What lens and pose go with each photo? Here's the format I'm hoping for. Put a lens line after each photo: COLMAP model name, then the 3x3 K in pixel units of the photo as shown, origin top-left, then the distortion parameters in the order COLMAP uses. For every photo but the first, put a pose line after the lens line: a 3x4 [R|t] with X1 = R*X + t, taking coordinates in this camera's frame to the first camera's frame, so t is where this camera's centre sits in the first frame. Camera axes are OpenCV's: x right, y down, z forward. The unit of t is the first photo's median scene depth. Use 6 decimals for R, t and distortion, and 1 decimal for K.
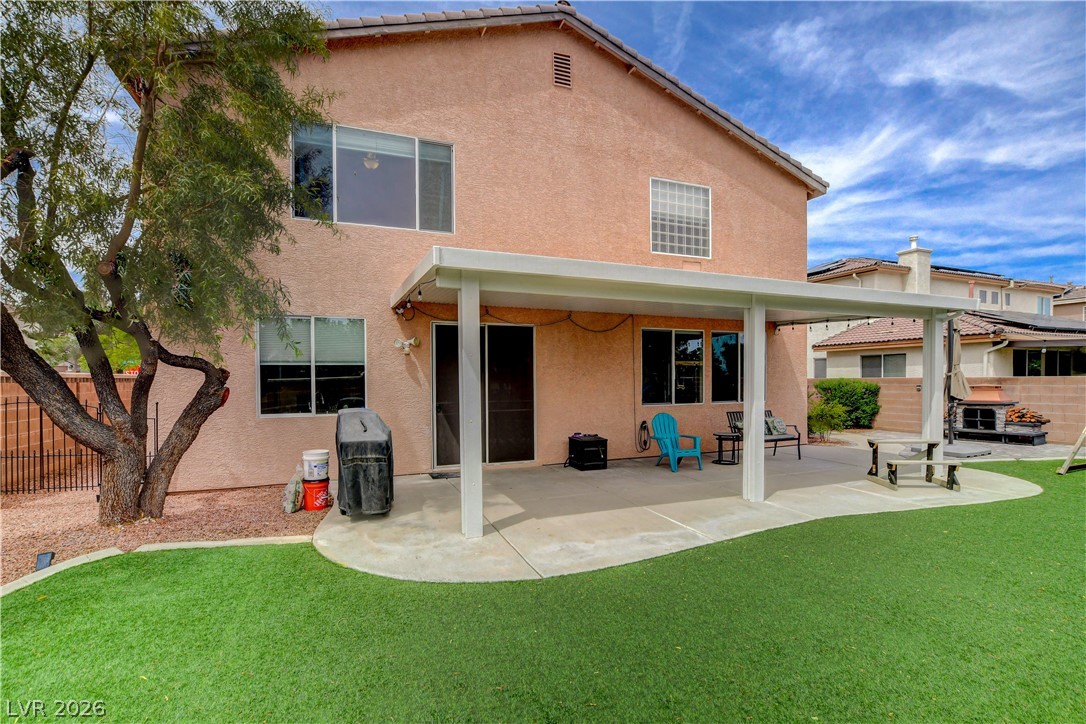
lens RADIAL K [[516.2, 0, 510.9], [0, 516.2, 387.1], [0, 0, 1]] dist [-0.018058, 0.005865]
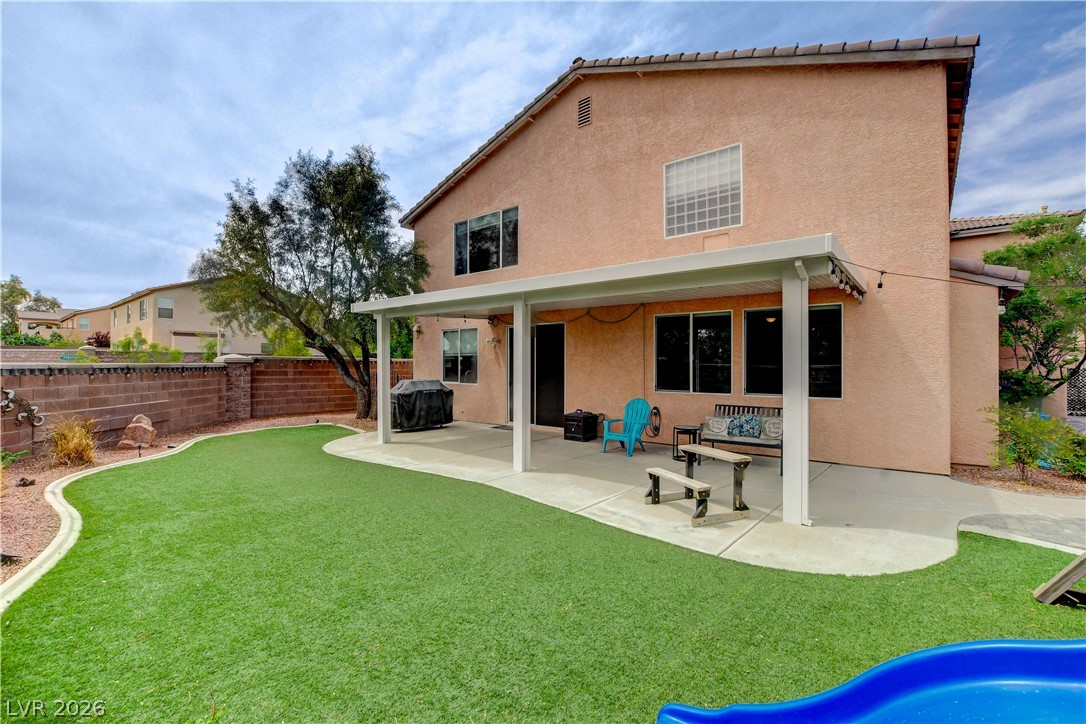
lens RADIAL K [[506.7, 0, 539.2], [0, 506.7, 358.1], [0, 0, 1]] dist [-0.009938, -0.000107]
pose [[0.453899, -0.003275, -0.891047, 1.054010], [-0.020876, 0.999680, -0.014309, -0.010958], [0.890809, 0.025096, 0.453685, 0.349411]]
